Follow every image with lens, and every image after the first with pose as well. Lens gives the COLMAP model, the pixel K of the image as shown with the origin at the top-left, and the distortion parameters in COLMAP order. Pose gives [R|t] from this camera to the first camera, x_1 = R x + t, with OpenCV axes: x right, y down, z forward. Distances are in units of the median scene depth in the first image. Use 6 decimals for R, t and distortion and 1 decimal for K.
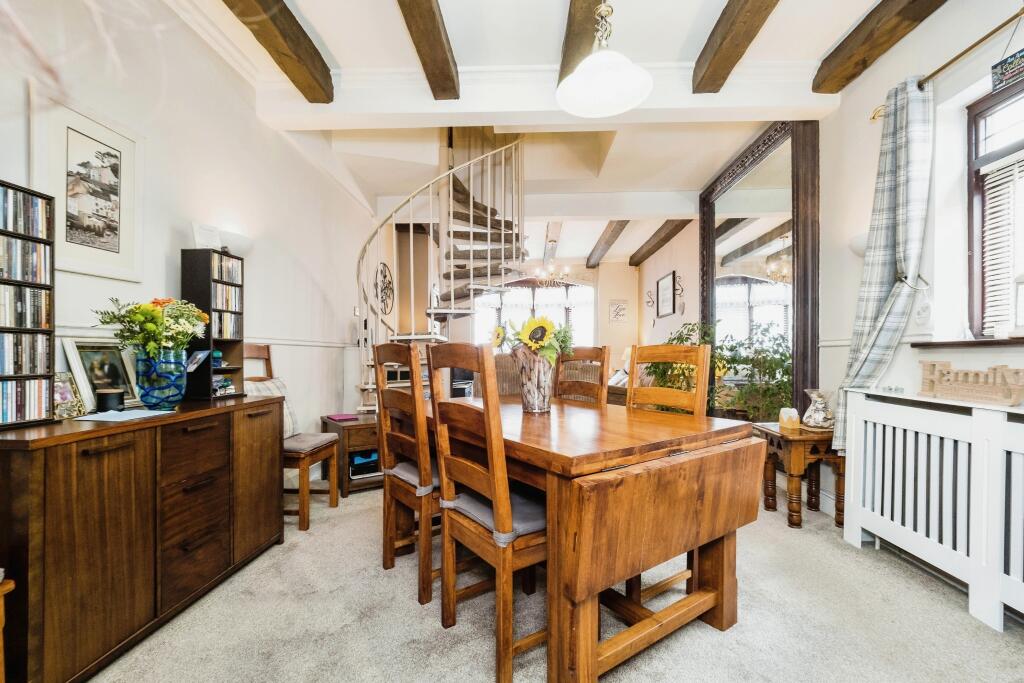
lens RADIAL K [[443.0, 0, 513.2], [0, 443.0, 357.8], [0, 0, 1]] dist [-0.005257, -0.001249]
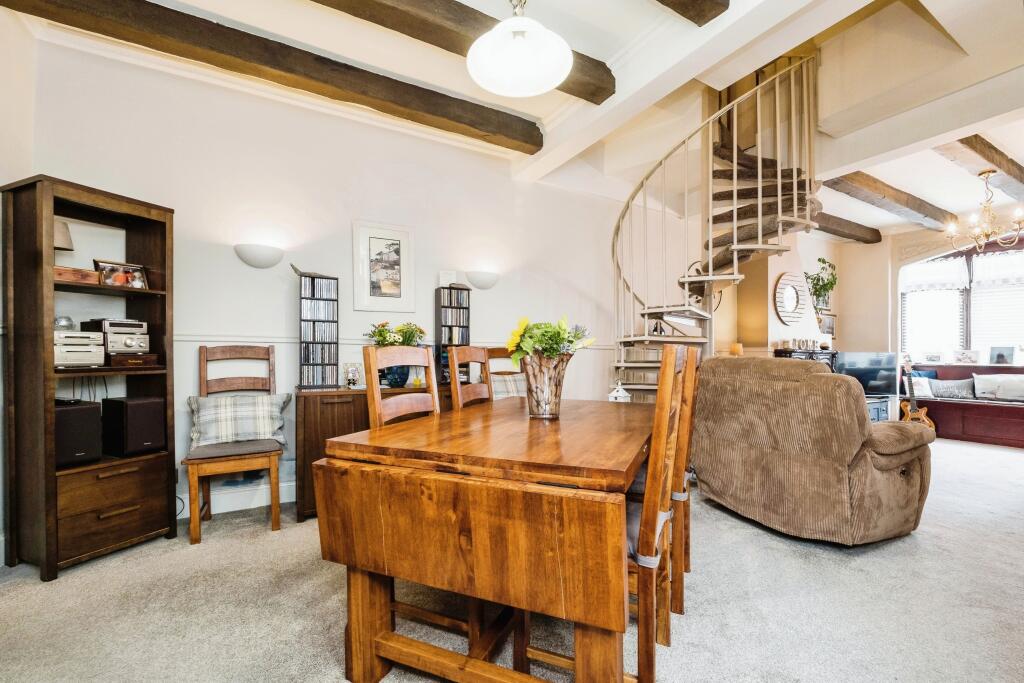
lens RADIAL K [[443.0, 0, 514.7], [0, 443.0, 349.6], [0, 0, 1]] dist [-0.005257, -0.001249]
pose [[0.512449, -0.005436, -0.858701, 0.747406], [-0.015477, 0.999759, -0.015566, -0.006490], [0.858578, 0.021267, 0.512241, 0.420056]]
